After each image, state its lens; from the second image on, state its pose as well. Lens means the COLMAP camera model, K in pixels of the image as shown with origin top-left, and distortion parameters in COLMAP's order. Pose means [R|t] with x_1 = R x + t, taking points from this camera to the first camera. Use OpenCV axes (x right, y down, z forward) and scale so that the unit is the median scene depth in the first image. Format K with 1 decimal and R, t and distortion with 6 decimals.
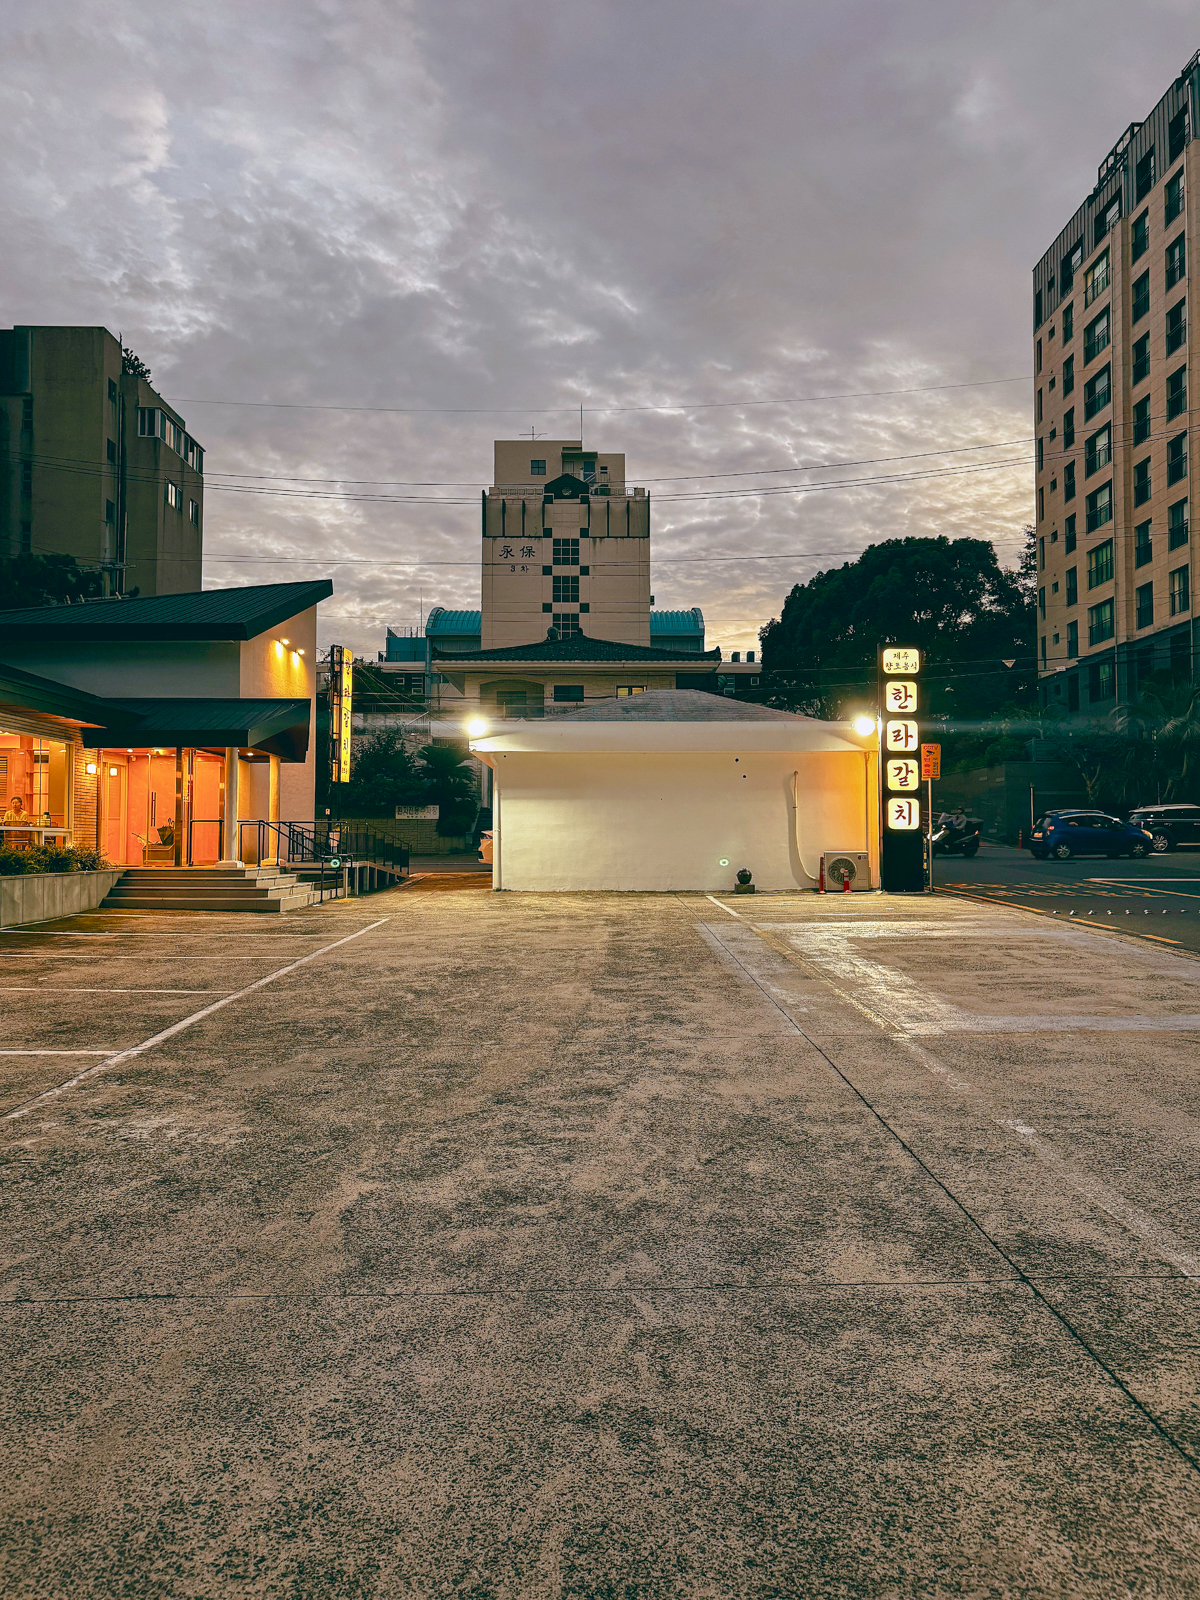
lens RADIAL K [[1125.6, 0, 600.0], [0, 1125.6, 800.0], [0, 0, 1]] dist [-0.001017, 0.001527]
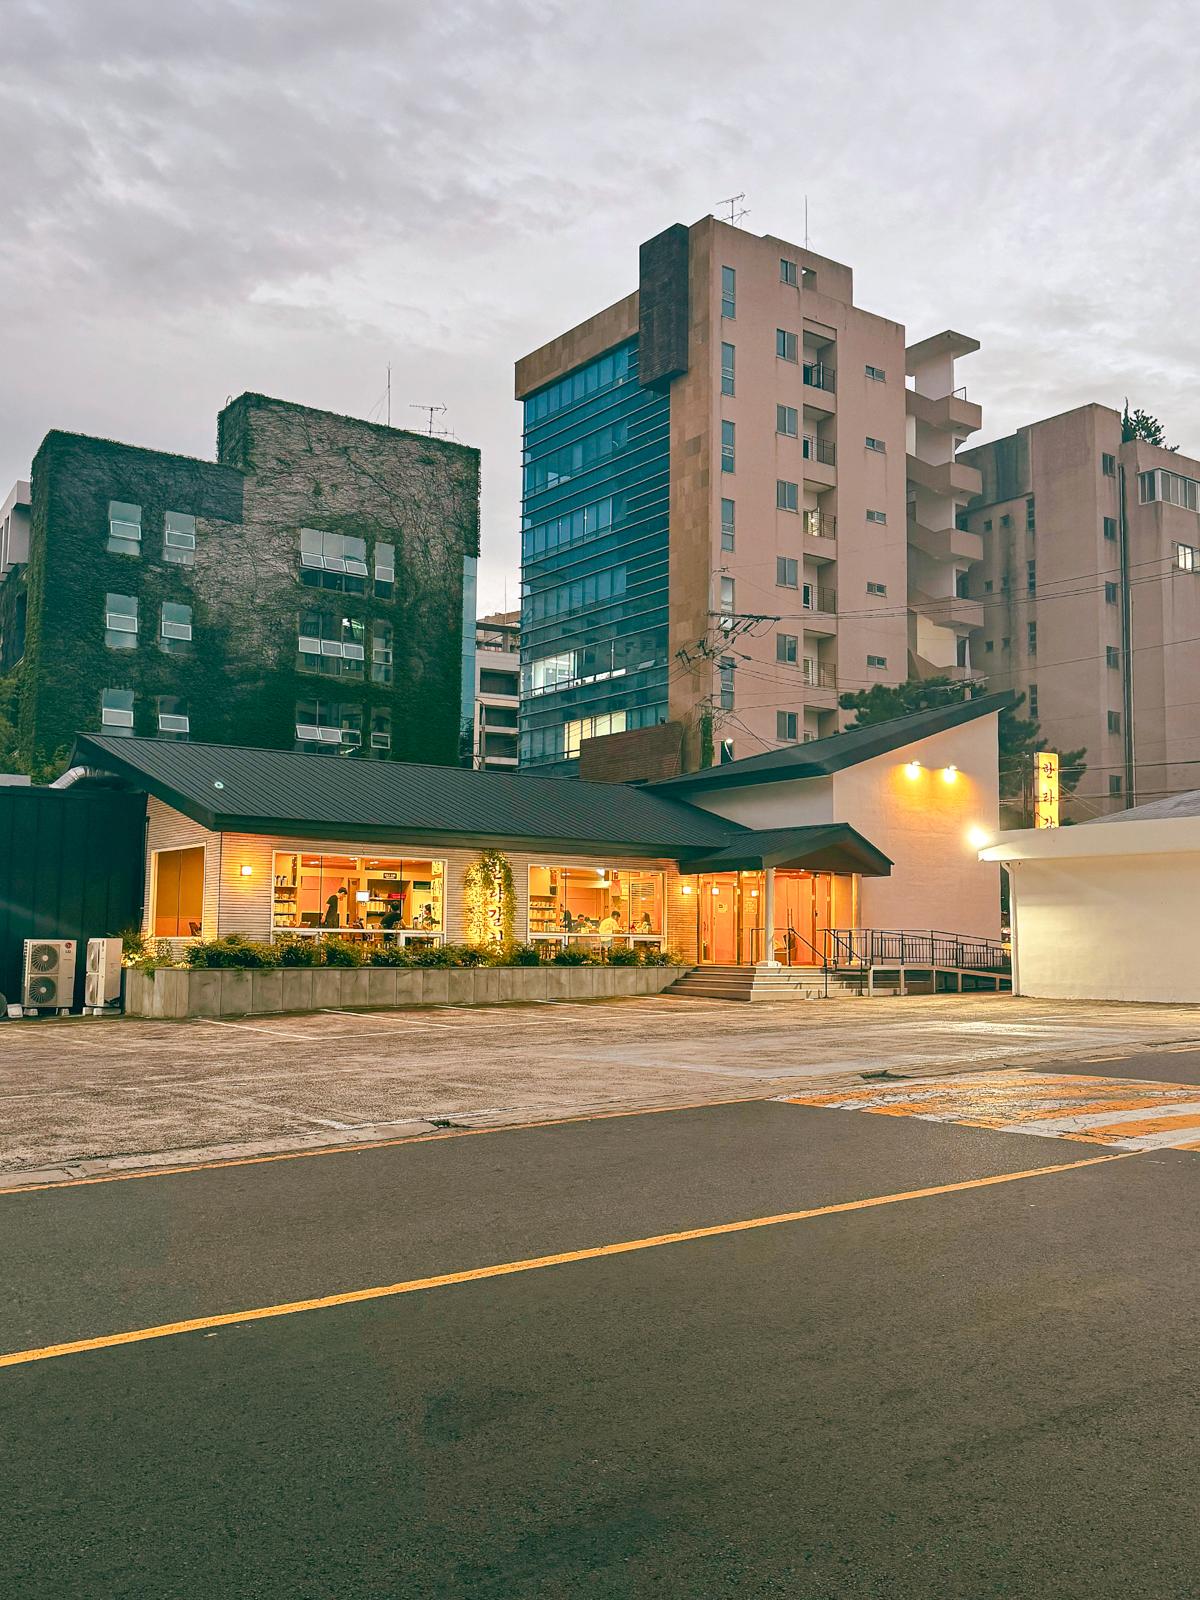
lens RADIAL K [[1402.0, 0, 600.0], [0, 1402.0, 800.0], [0, 0, 1]] dist [0.065871, -0.003484]
pose [[0.579756, -0.080563, -0.810797, 0.722778], [0.023642, 0.996344, -0.082094, -0.000334], [0.814447, 0.028426, 0.579542, -0.049950]]
